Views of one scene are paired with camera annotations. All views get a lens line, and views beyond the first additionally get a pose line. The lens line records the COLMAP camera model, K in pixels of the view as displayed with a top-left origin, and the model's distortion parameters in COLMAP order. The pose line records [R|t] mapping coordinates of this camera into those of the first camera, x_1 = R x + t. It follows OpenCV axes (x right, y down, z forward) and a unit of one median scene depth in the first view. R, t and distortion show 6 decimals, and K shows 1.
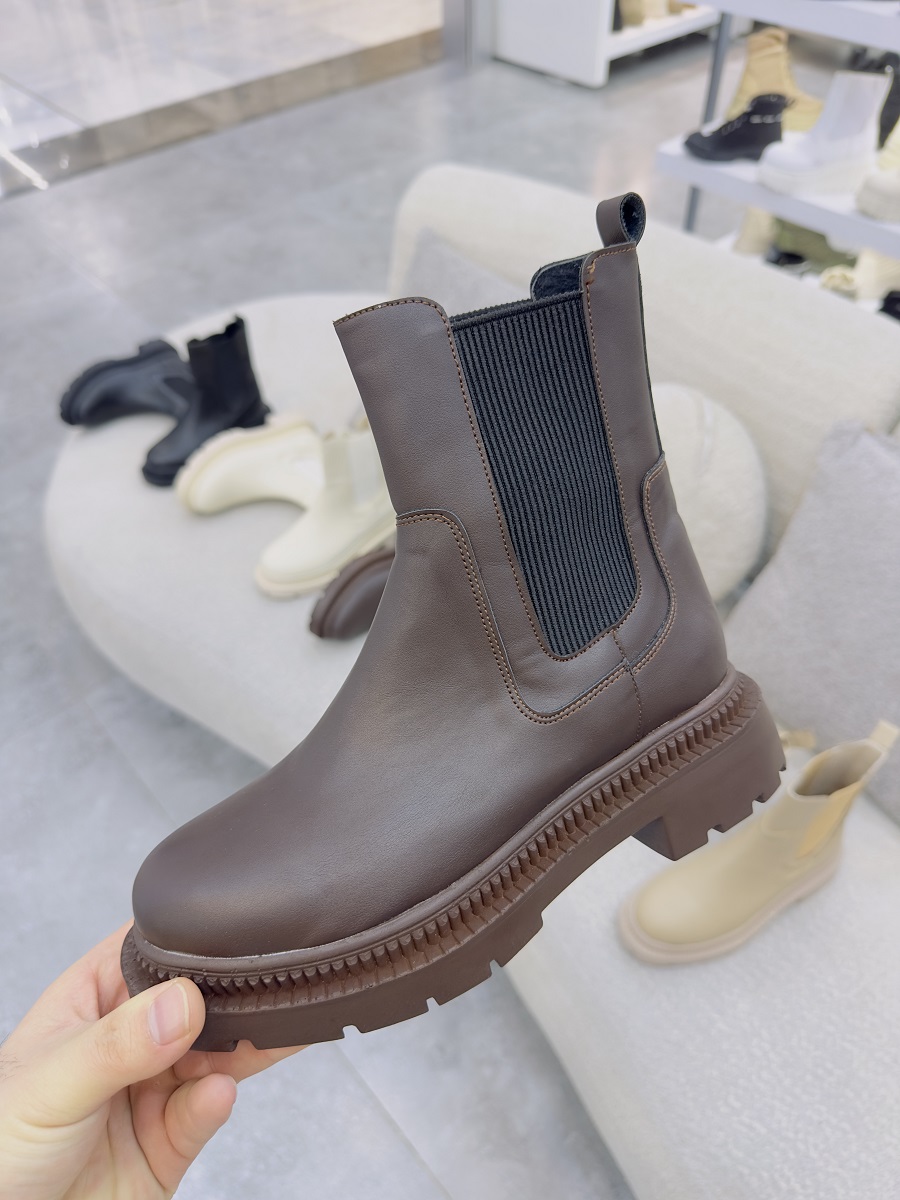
lens RADIAL K [[846.9, 0, 443.5], [0, 846.9, 592.5], [0, 0, 1]] dist [-0.013790, 0.001073]
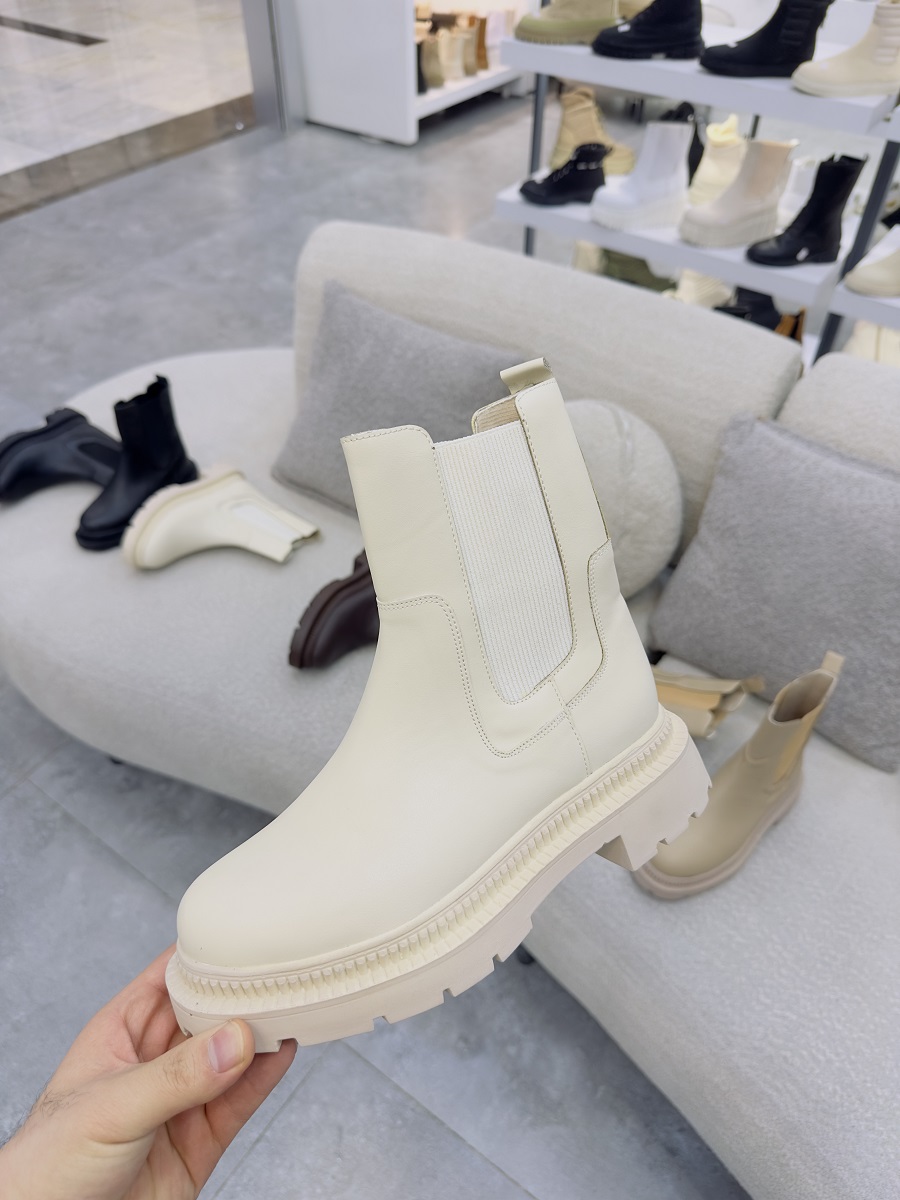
lens RADIAL K [[840.2, 0, 432.9], [0, 840.2, 600.1], [0, 0, 1]] dist [-0.006906, -0.002840]
pose [[0.976720, -0.133938, 0.167567, -0.172868], [0.141218, 0.989453, -0.032255, 0.031396], [-0.161480, 0.055168, 0.985333, -0.066453]]
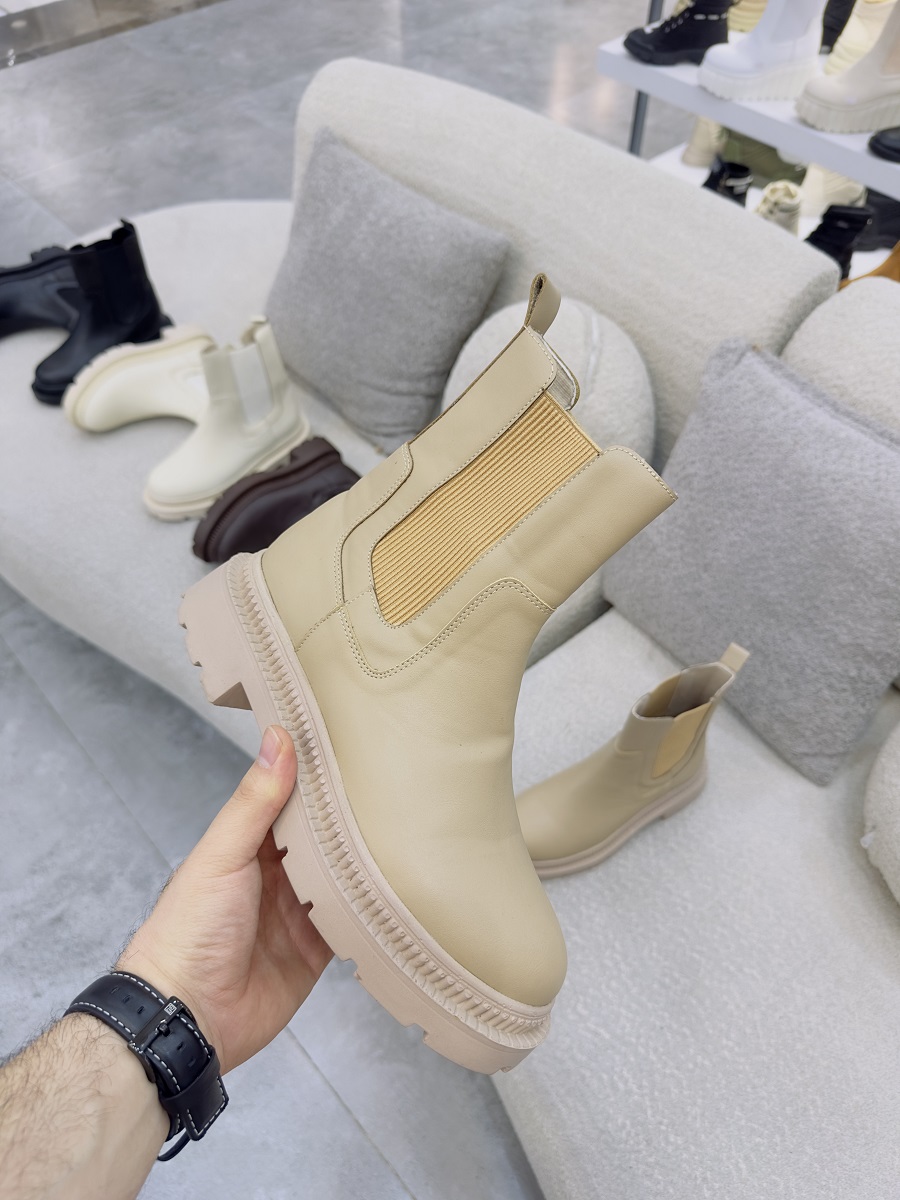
lens RADIAL K [[839.4, 0, 452.1], [0, 839.4, 596.5], [0, 0, 1]] dist [-0.007290, -0.003976]
pose [[0.999399, -0.000819, 0.034658, 0.120623], [-0.002421, 0.995633, 0.093318, 0.003499], [-0.034583, -0.093346, 0.995033, 0.023456]]
